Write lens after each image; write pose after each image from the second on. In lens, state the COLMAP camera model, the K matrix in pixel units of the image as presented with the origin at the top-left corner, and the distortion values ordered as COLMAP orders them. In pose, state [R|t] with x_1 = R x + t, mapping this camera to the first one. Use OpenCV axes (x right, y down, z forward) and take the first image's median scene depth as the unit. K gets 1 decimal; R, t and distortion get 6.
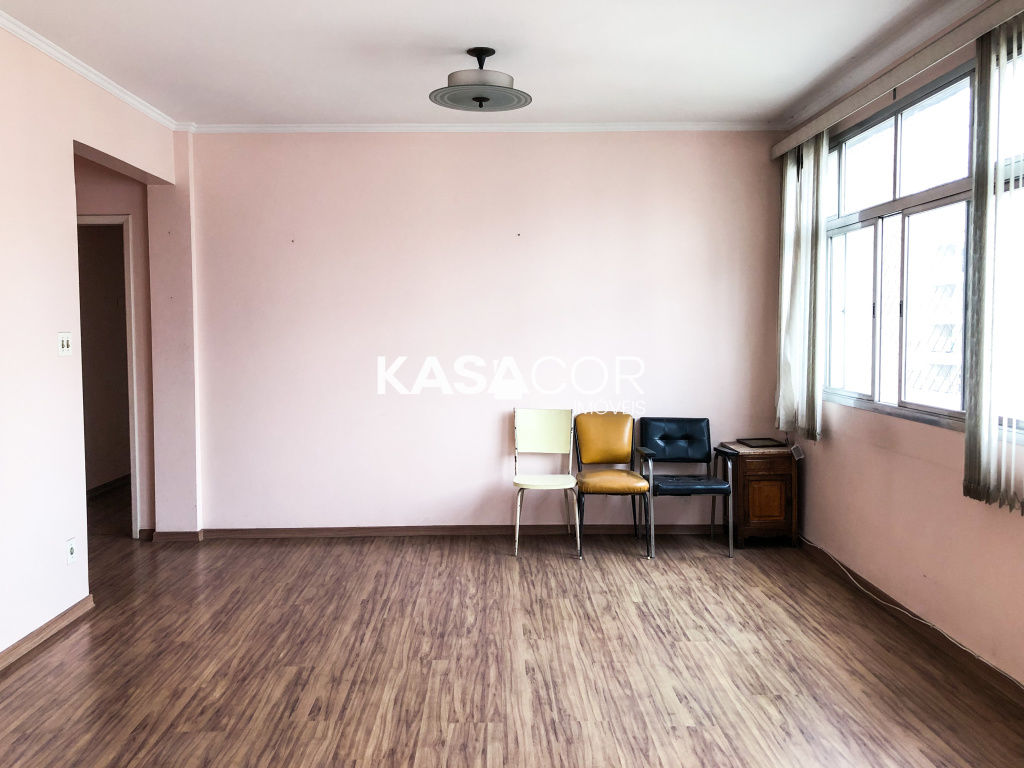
lens RADIAL K [[849.5, 0, 525.7], [0, 849.5, 350.7], [0, 0, 1]] dist [0.031147, -0.020297]
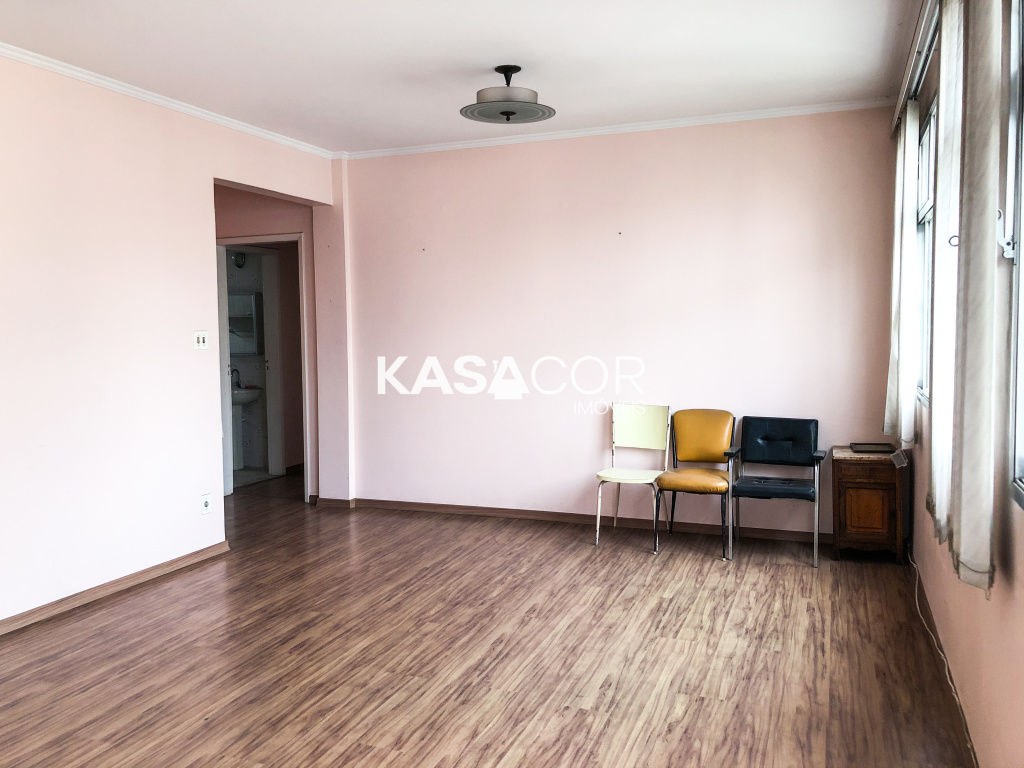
lens RADIAL K [[849.5, 0, 529.6], [0, 849.5, 356.8], [0, 0, 1]] dist [0.031147, -0.020297]
pose [[0.926706, 0.008486, -0.375691, 0.360745], [-0.003940, 0.999909, 0.012867, -0.001503], [0.375766, -0.010443, 0.926656, 0.011460]]
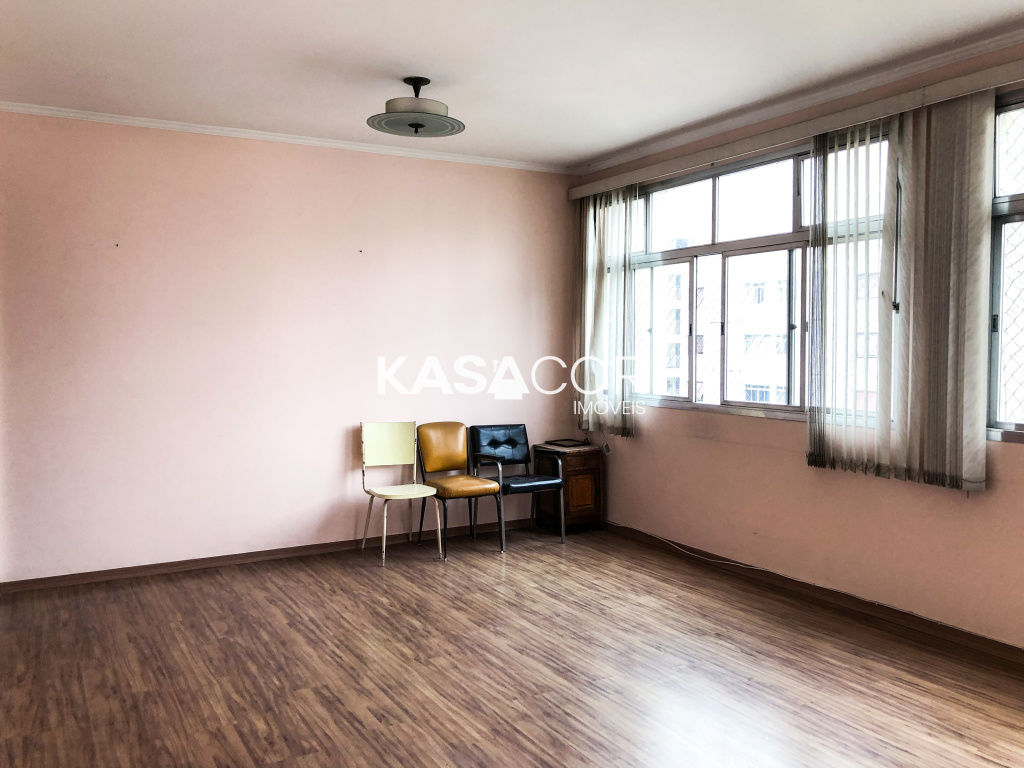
lens RADIAL K [[849.5, 0, 532.9], [0, 849.5, 356.1], [0, 0, 1]] dist [0.031147, -0.020297]
pose [[0.878177, -0.004566, 0.478314, -0.410938], [0.012298, 0.999839, -0.013034, 0.005318], [-0.478178, 0.017329, 0.878092, 0.011474]]
